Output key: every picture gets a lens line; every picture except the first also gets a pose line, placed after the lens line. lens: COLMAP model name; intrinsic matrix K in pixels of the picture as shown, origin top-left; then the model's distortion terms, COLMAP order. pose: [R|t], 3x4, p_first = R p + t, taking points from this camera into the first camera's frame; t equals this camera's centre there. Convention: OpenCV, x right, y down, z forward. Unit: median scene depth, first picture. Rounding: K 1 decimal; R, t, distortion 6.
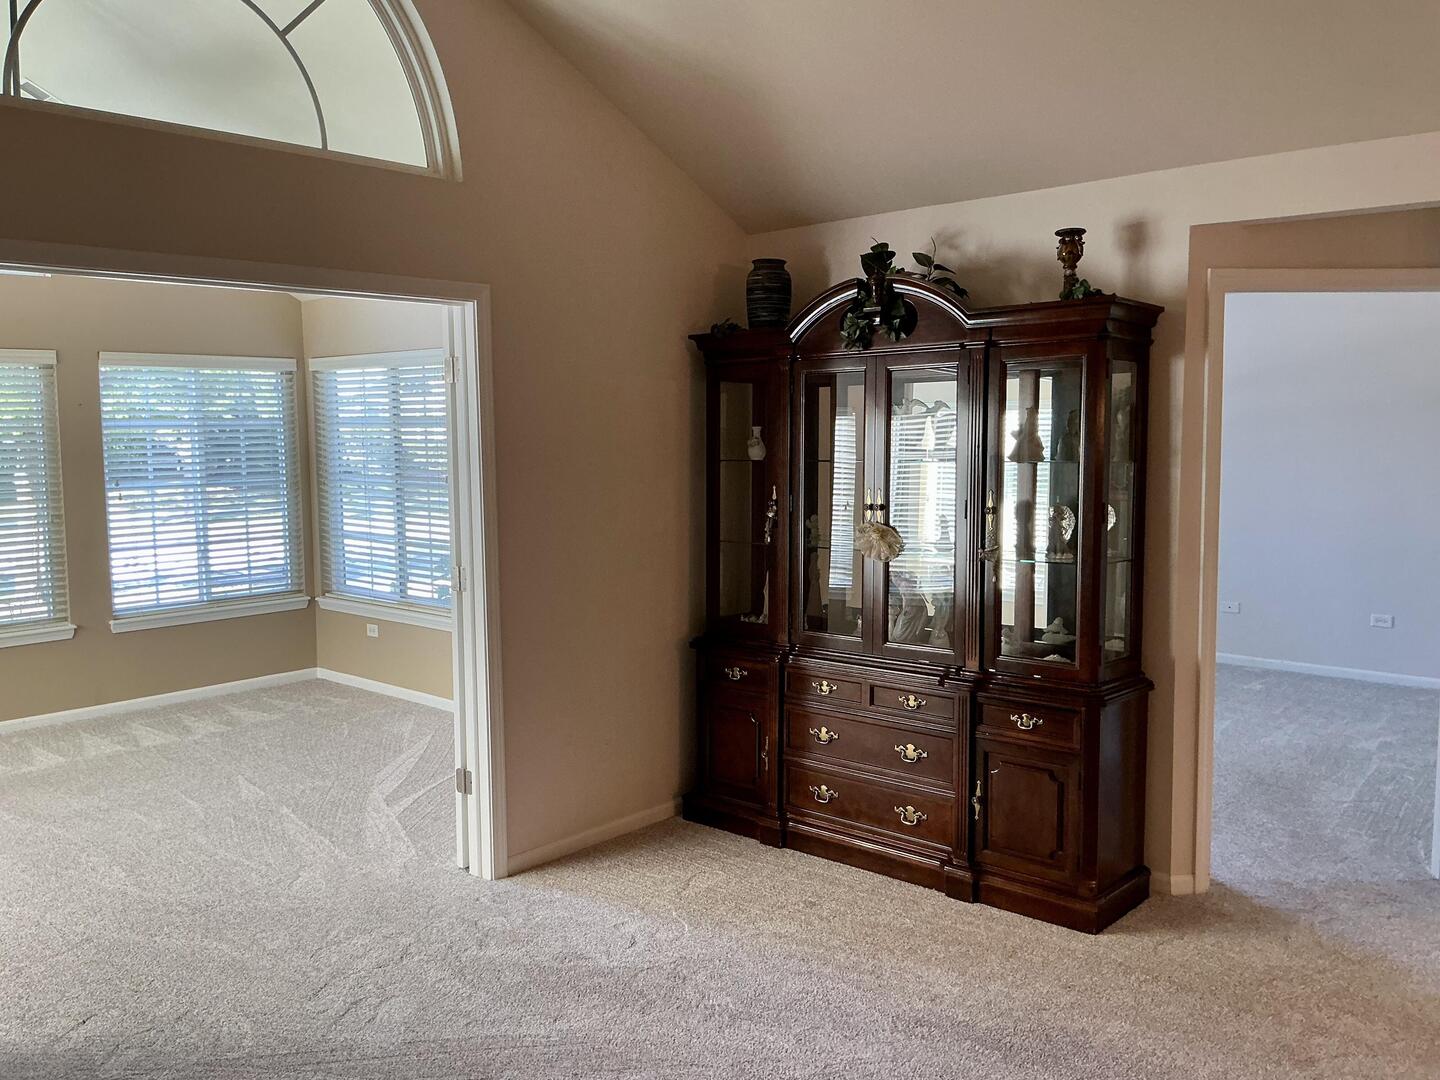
lens RADIAL K [[1185.4, 0, 720.1], [0, 1185.4, 538.8], [0, 0, 1]] dist [-0.002881, -0.017357]
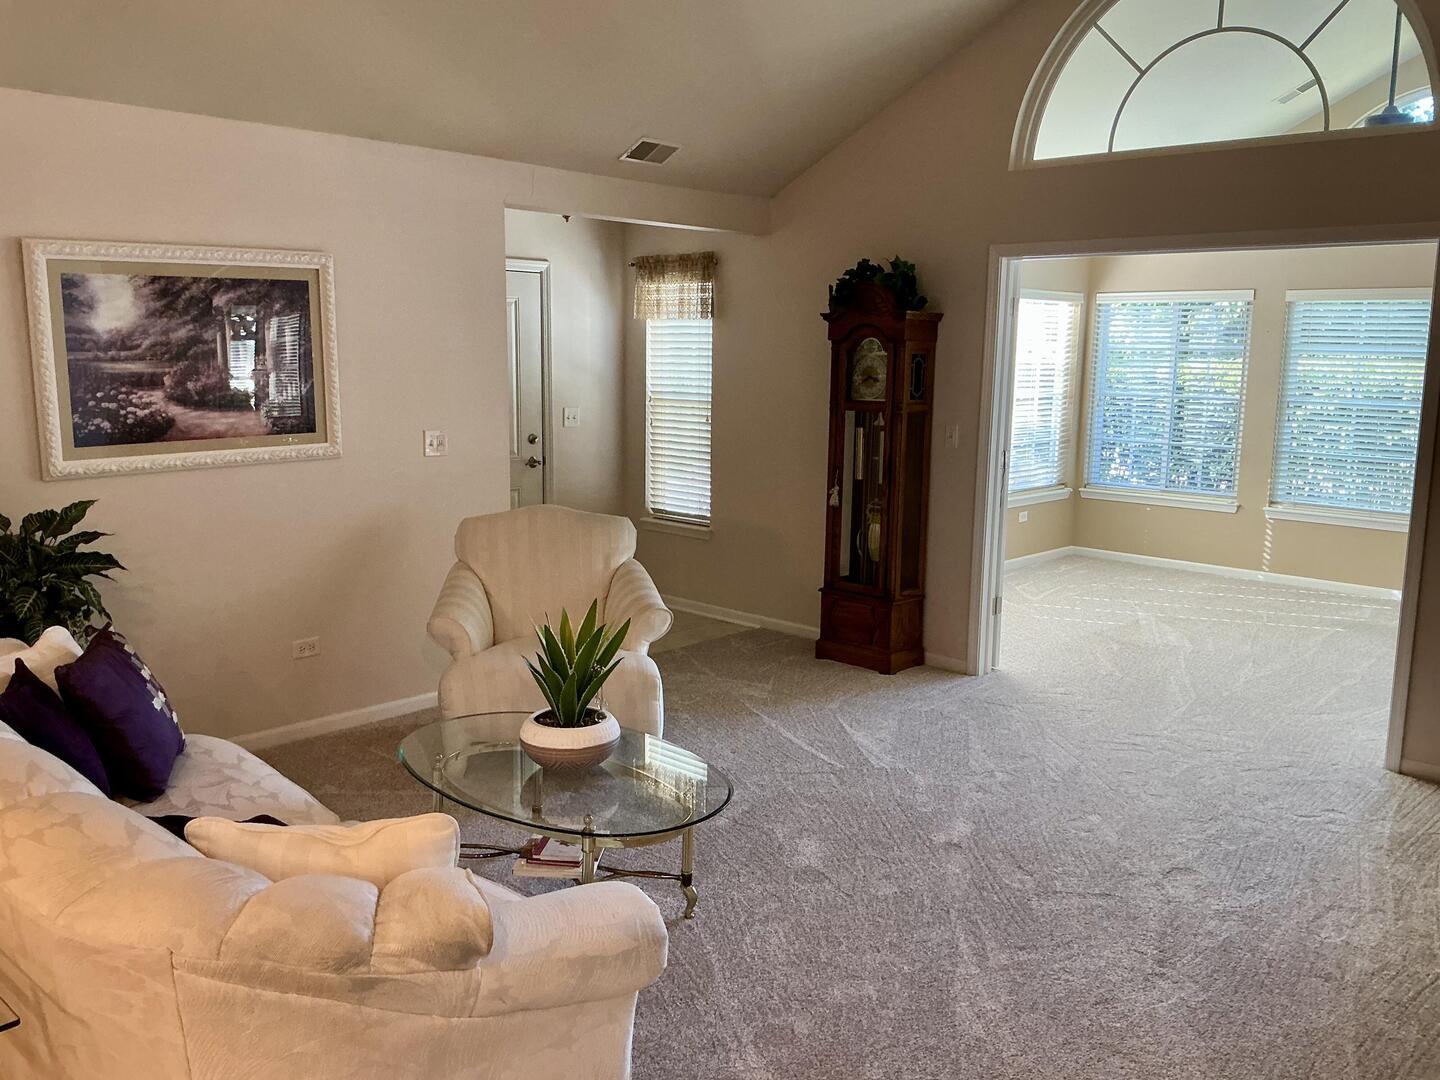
lens RADIAL K [[1185.4, 0, 719.9], [0, 1185.4, 540.7], [0, 0, 1]] dist [-0.002881, -0.017357]
pose [[-0.030514, 0.171831, -0.984654, 0.978839], [-0.107782, 0.978803, 0.174150, -0.051280], [0.993706, 0.111442, -0.011346, 0.414184]]
